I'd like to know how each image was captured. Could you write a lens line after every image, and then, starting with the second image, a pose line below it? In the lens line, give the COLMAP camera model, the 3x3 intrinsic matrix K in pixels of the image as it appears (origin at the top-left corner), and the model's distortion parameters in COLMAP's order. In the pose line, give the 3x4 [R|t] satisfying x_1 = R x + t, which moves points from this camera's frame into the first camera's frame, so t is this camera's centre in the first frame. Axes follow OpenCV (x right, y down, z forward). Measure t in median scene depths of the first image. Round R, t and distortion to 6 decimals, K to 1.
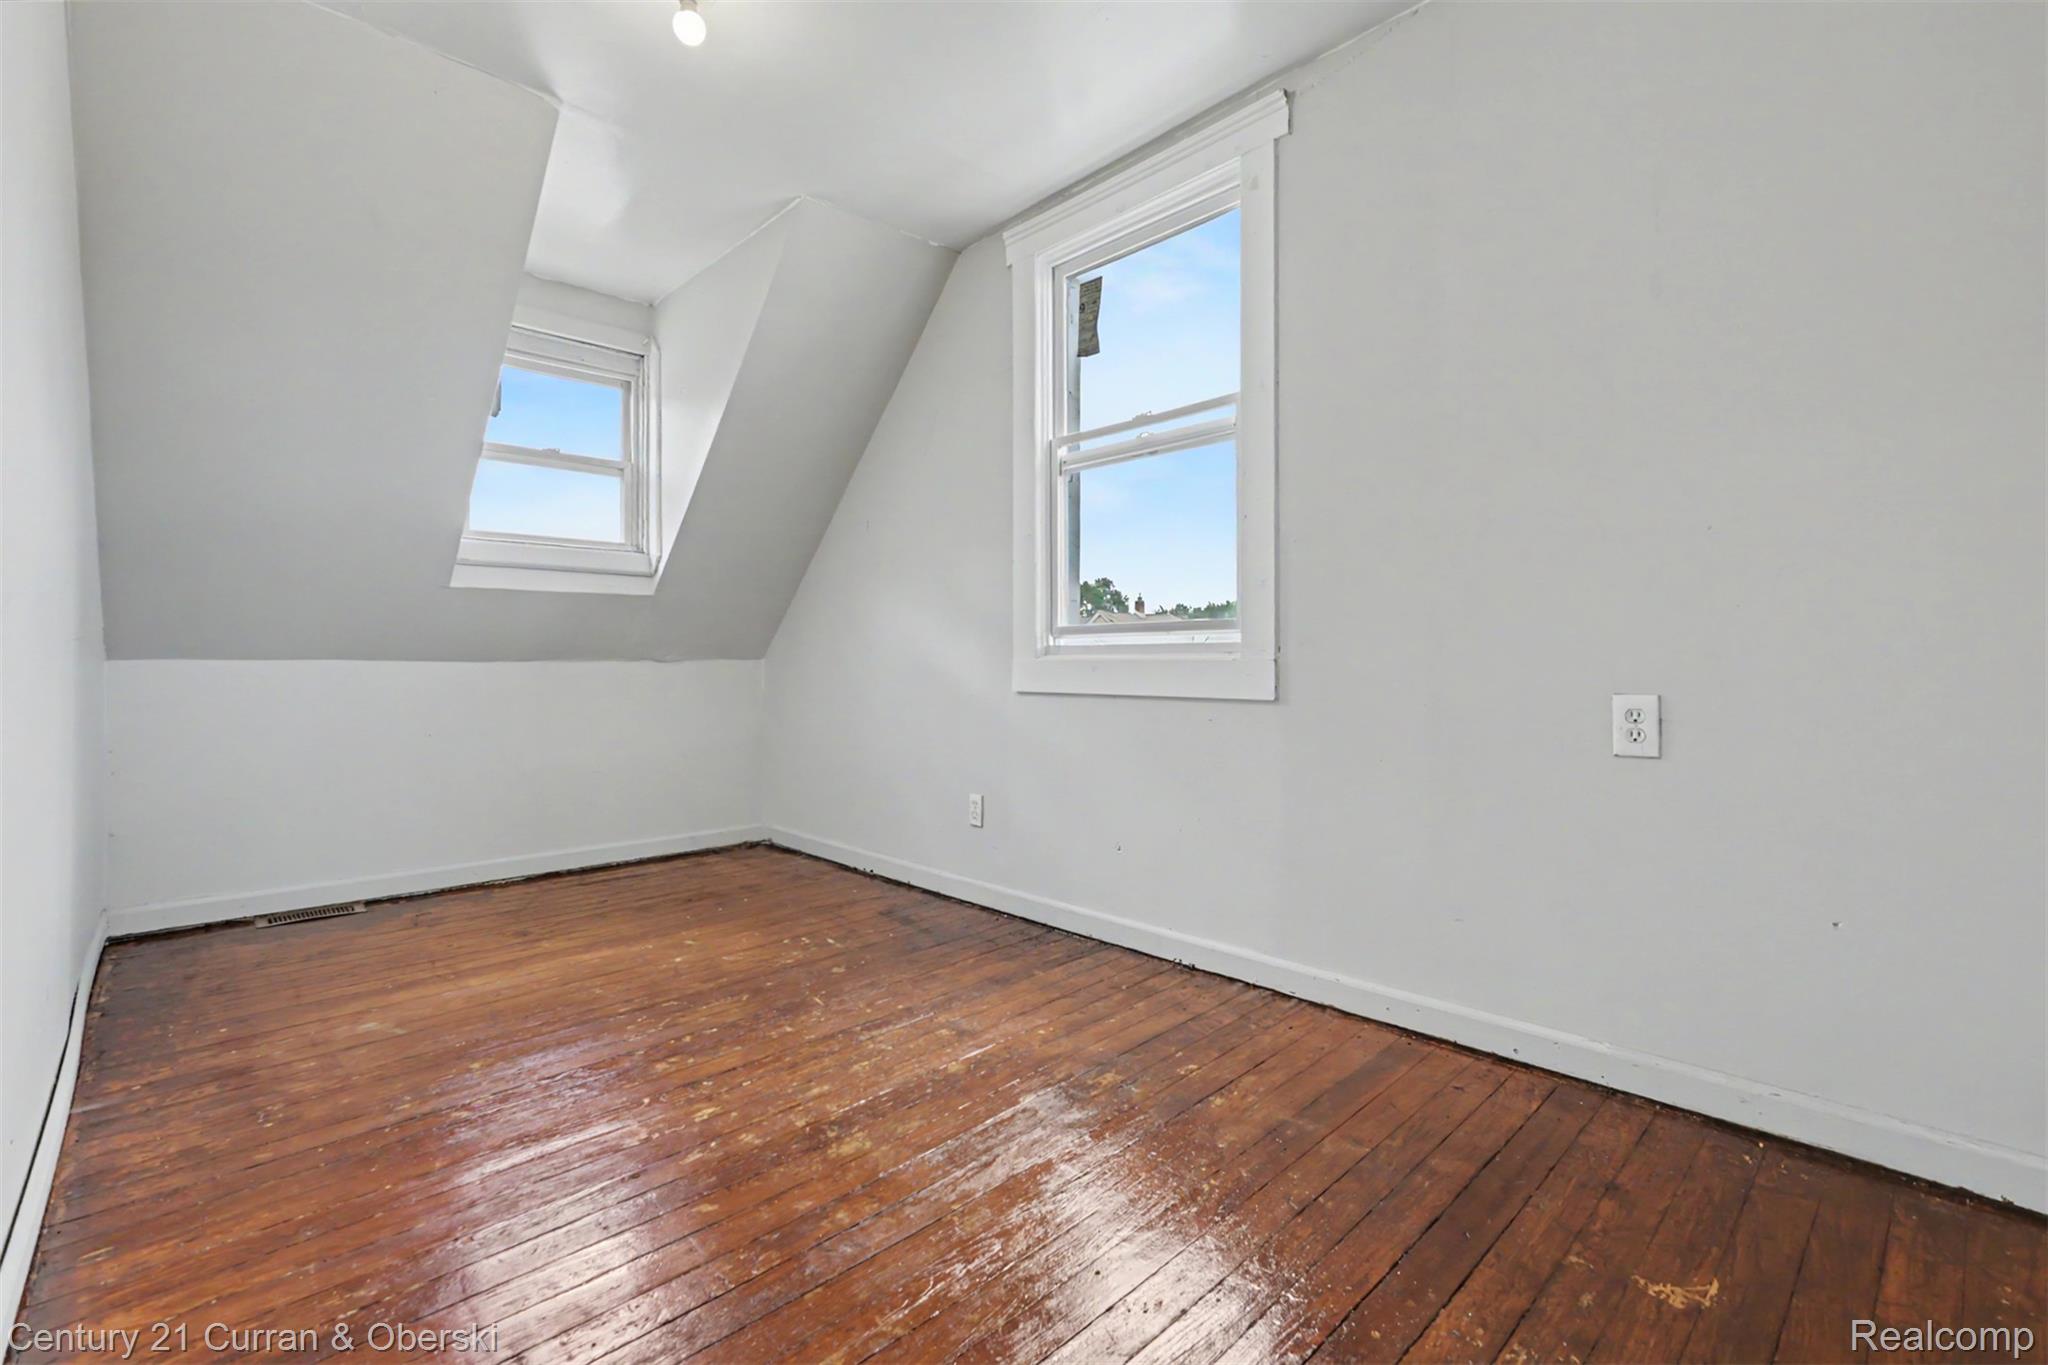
lens RADIAL K [[914.5, 0, 1024.9], [0, 914.5, 670.2], [0, 0, 1]] dist [0.002011, 0.000027]
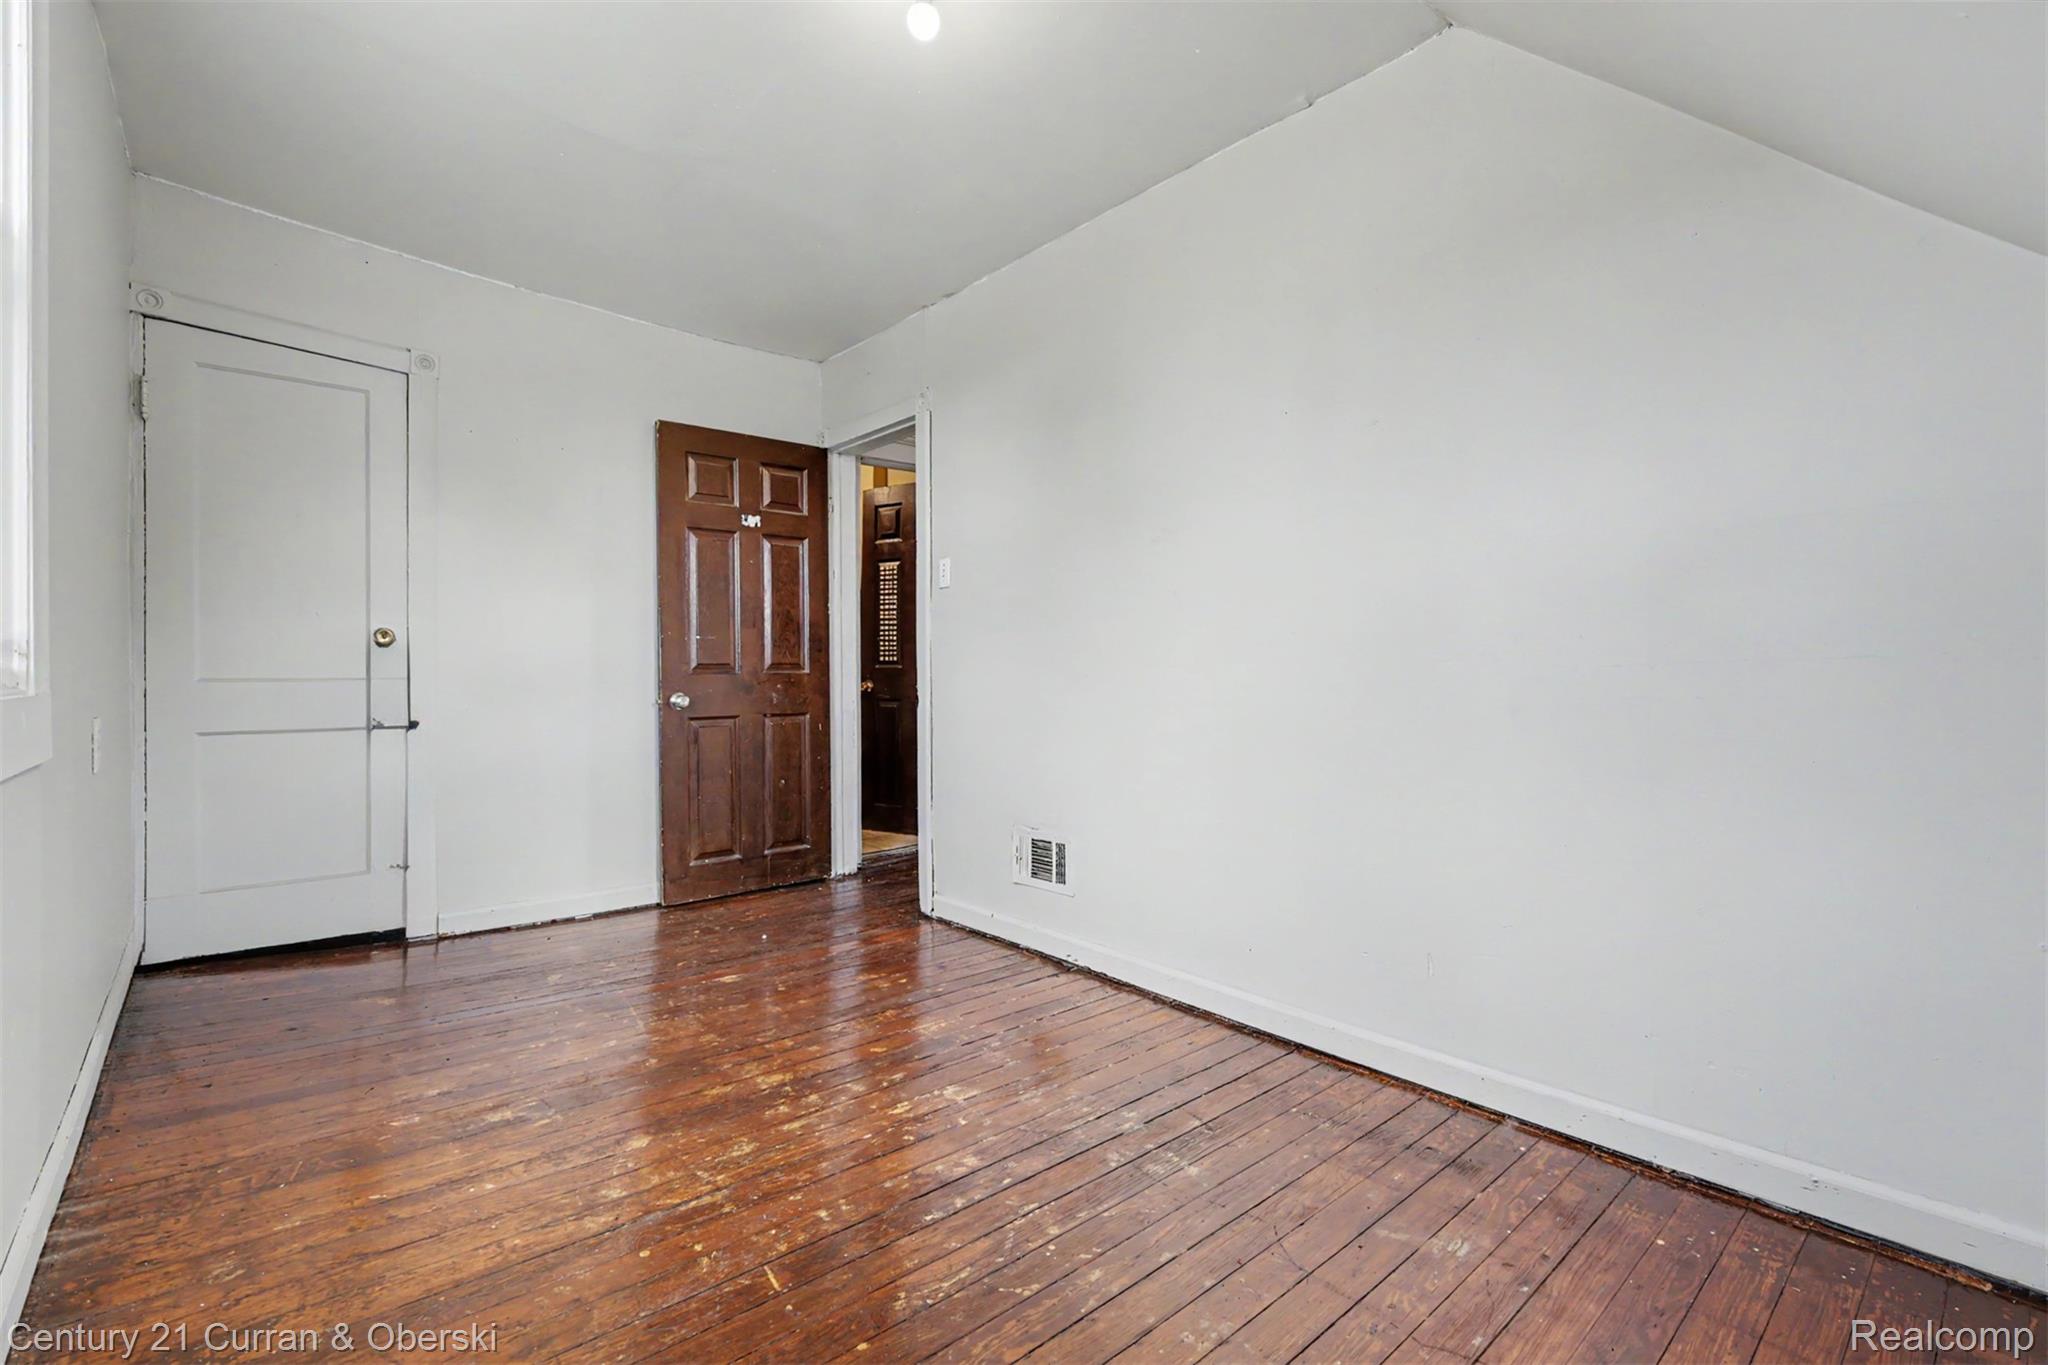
lens RADIAL K [[914.5, 0, 1024.9], [0, 914.5, 670.2], [0, 0, 1]] dist [0.002011, 0.000027]
pose [[-0.999352, 0.001849, 0.035935, -0.509188], [0.002241, 0.999939, 0.010857, -0.039737], [-0.035913, 0.010930, -0.999295, 1.963501]]
